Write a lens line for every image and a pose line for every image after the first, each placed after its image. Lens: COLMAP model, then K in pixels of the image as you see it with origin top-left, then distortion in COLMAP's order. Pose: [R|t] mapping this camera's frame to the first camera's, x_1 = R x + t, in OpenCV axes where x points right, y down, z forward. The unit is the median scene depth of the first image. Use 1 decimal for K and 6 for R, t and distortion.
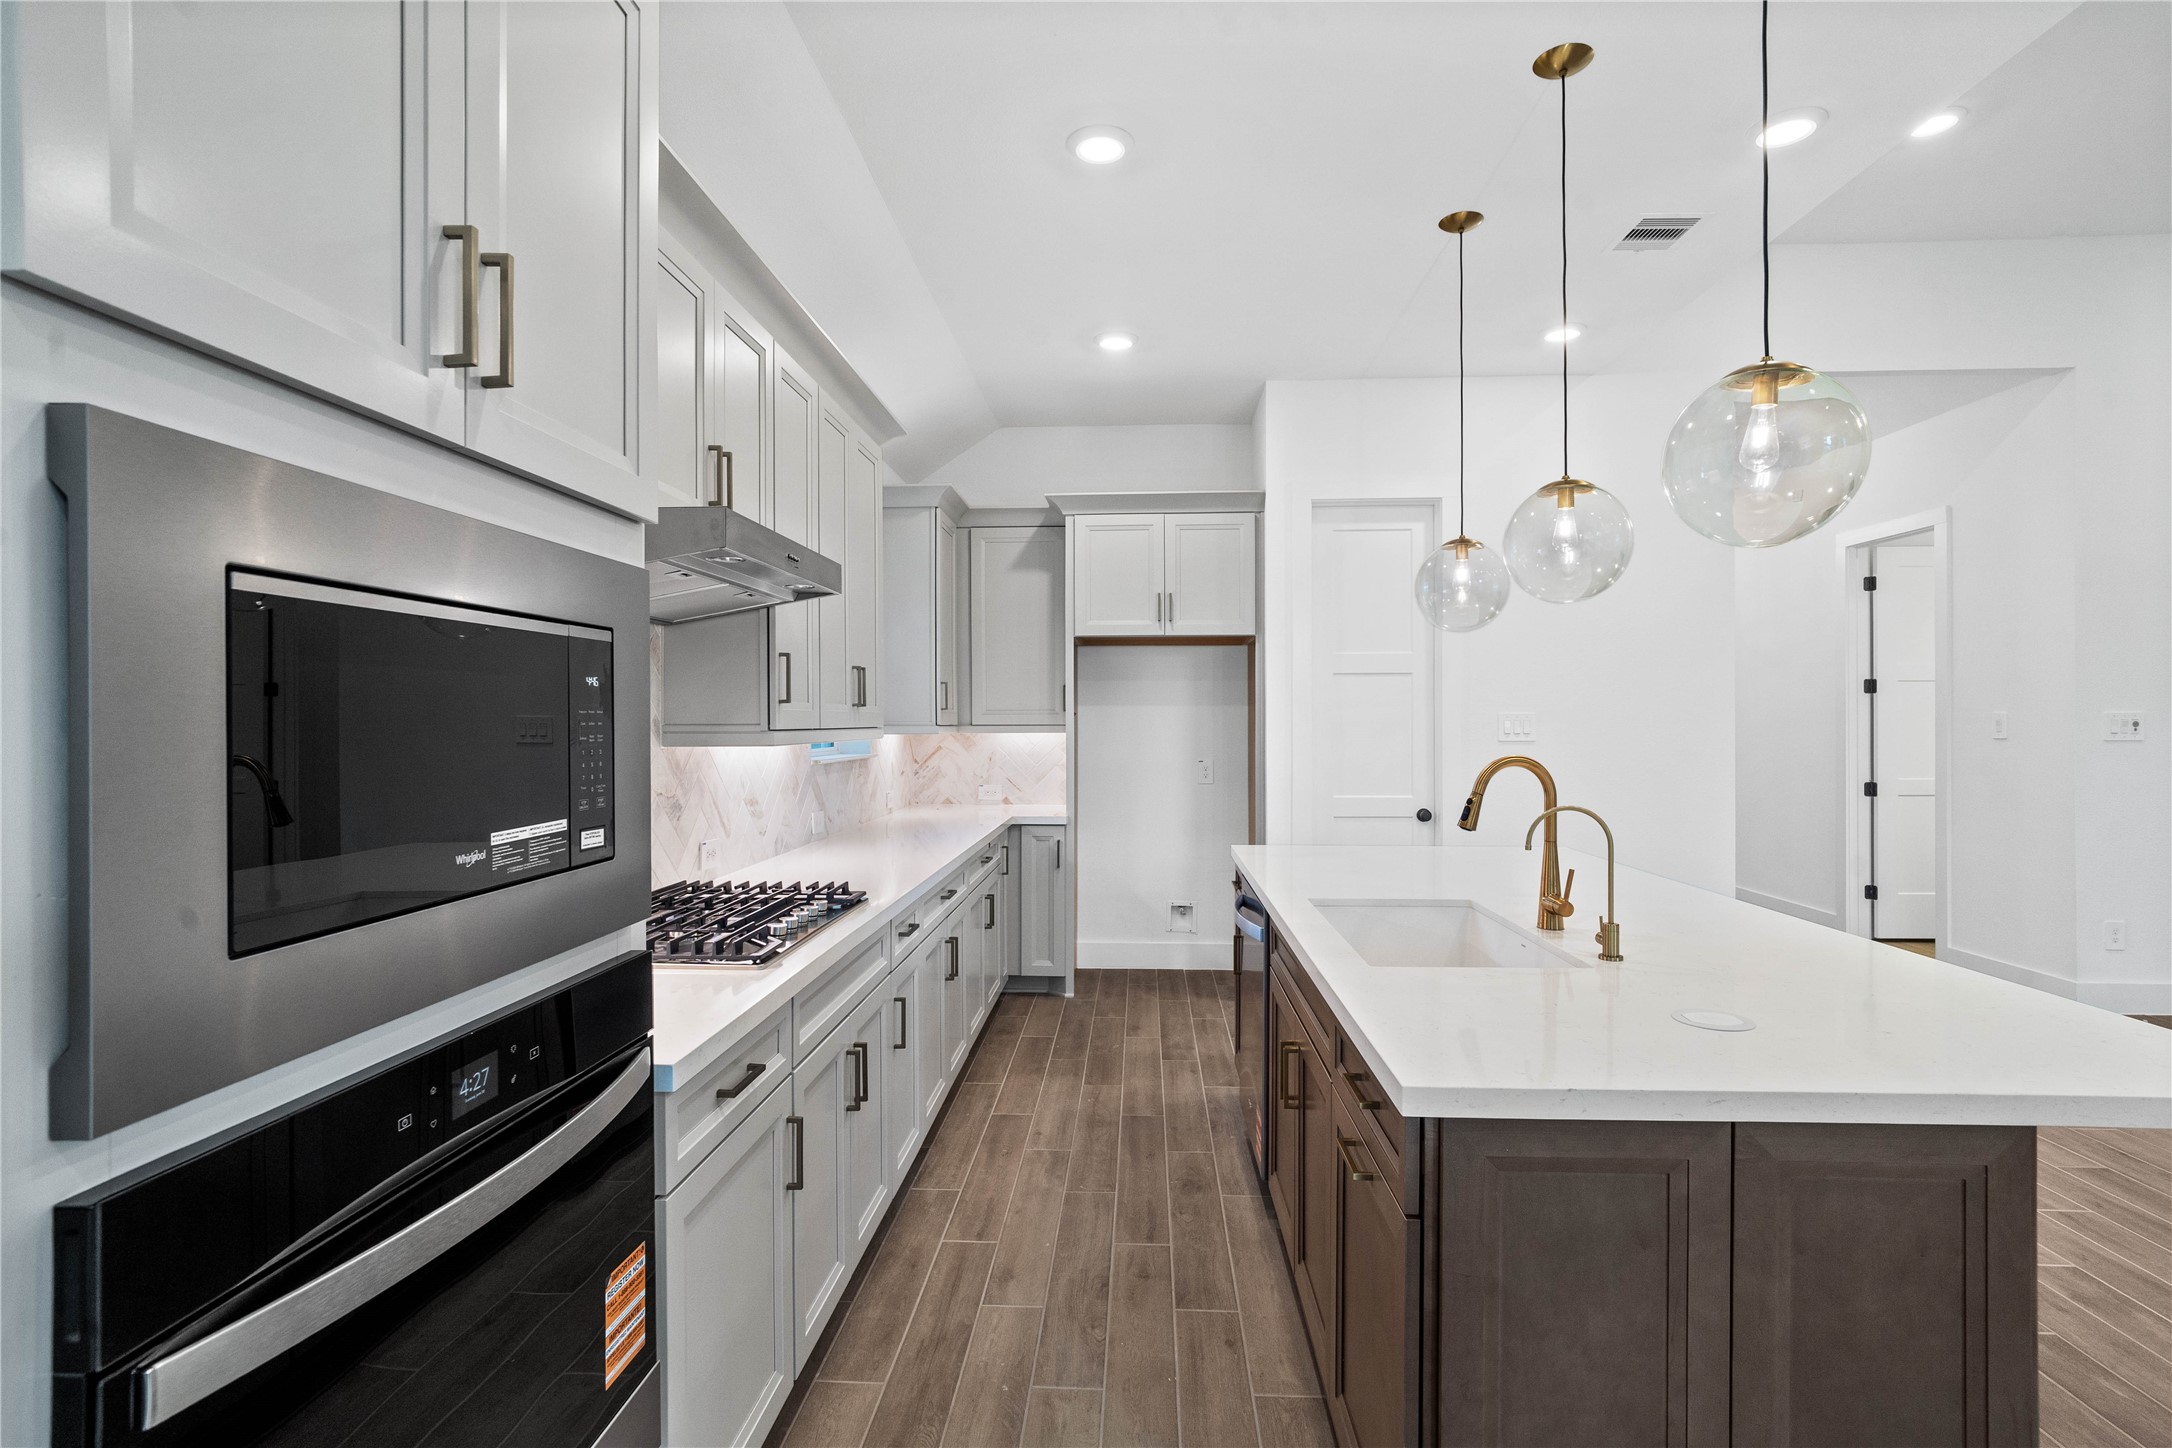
lens RADIAL K [[1032.1, 0, 1084.9], [0, 1032.1, 726.1], [0, 0, 1]] dist [-0.014723, 0.006874]
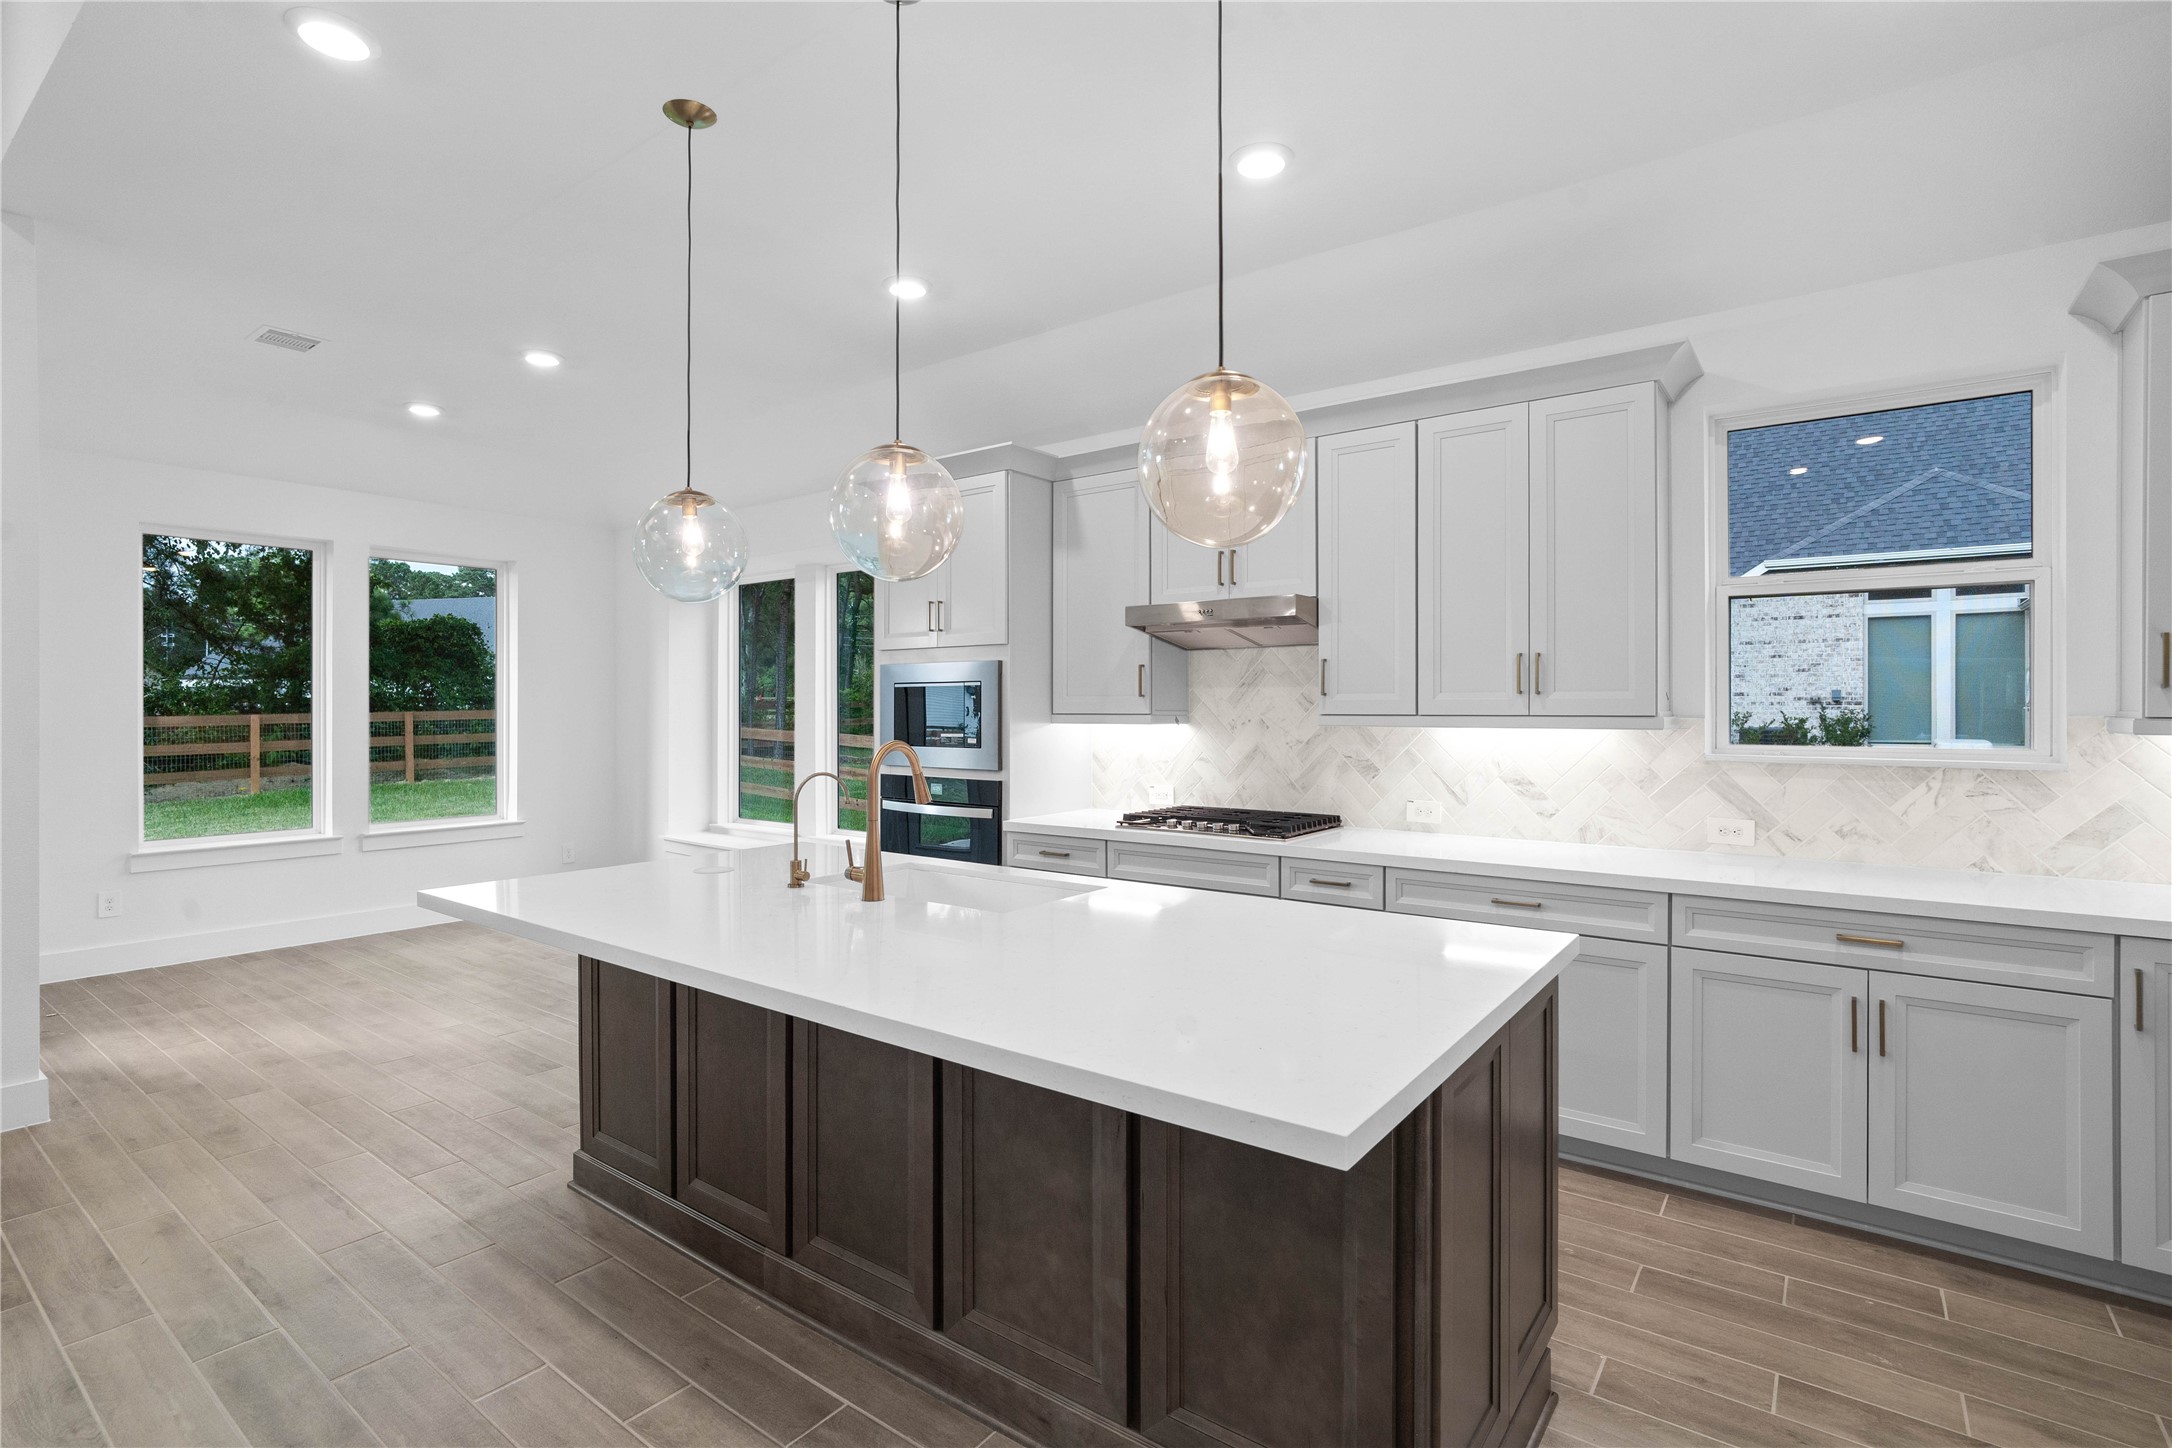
lens RADIAL K [[1032.1, 0, 1076.3], [0, 1032.1, 704.9], [0, 0, 1]] dist [-0.014723, 0.006874]
pose [[-0.560512, 0.000662, -0.828146, 1.127660], [-0.003171, 0.999991, 0.002946, -0.013578], [0.828140, 0.004278, -0.560505, 1.624315]]
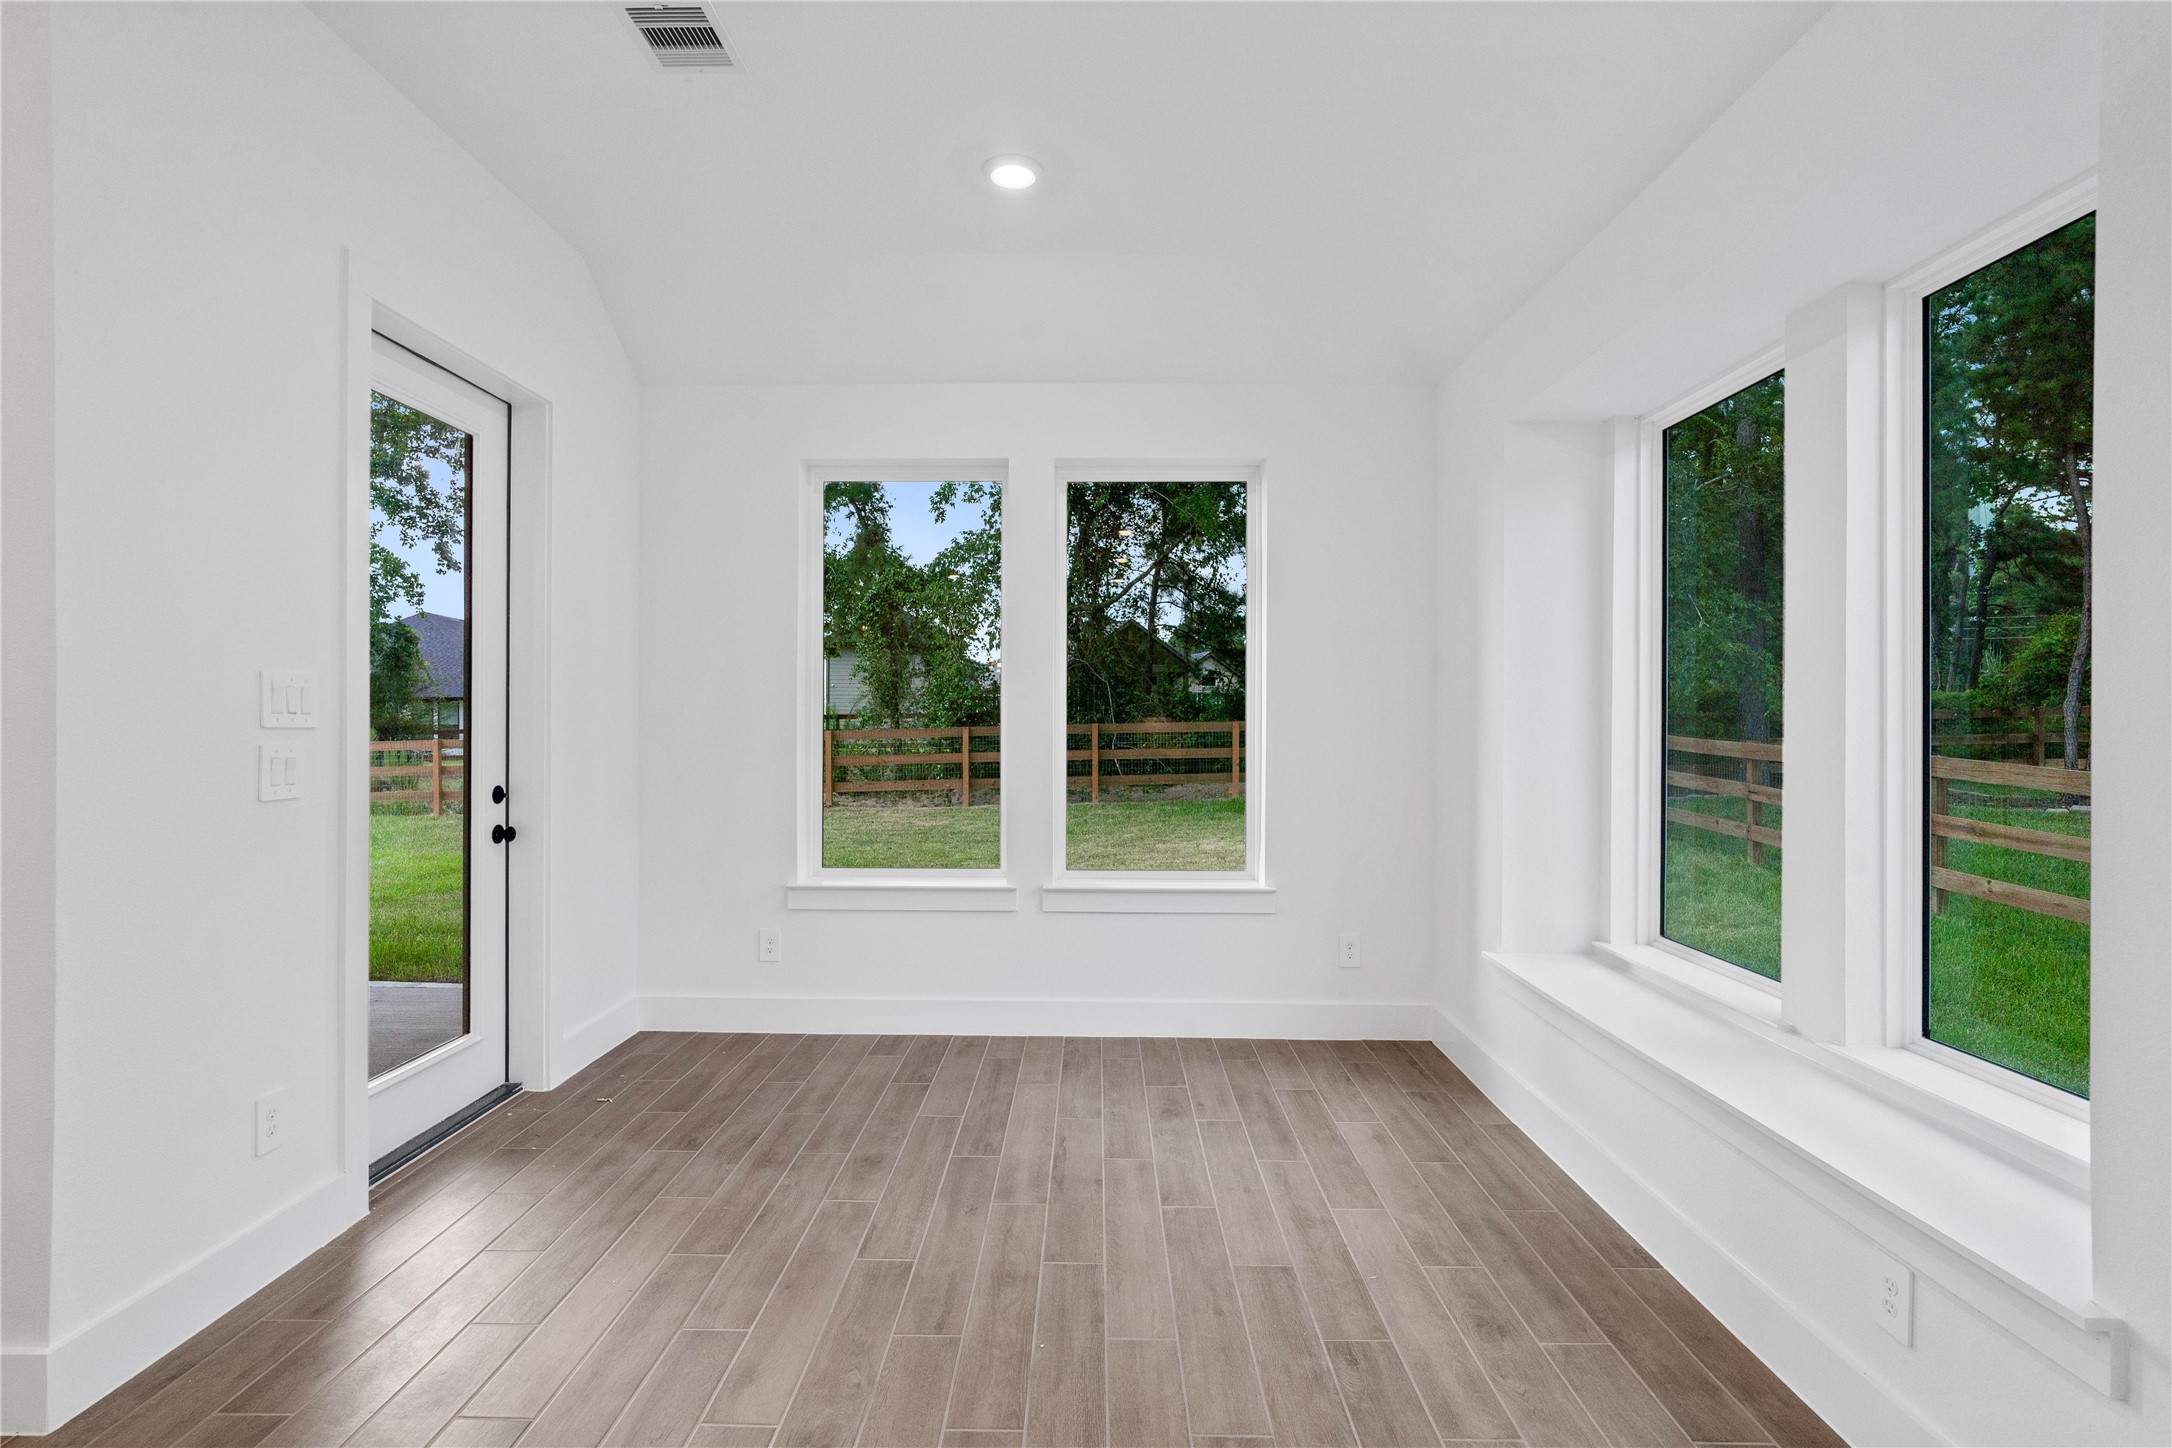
lens RADIAL K [[1032.1, 0, 1082.8], [0, 1032.1, 722.6], [0, 0, 1]] dist [-0.014723, 0.006874]
pose [[-0.999027, -0.000844, -0.044097, 0.067028], [-0.001246, 0.999958, 0.009103, 0.027292], [0.044087, 0.009149, -0.998986, 0.511600]]
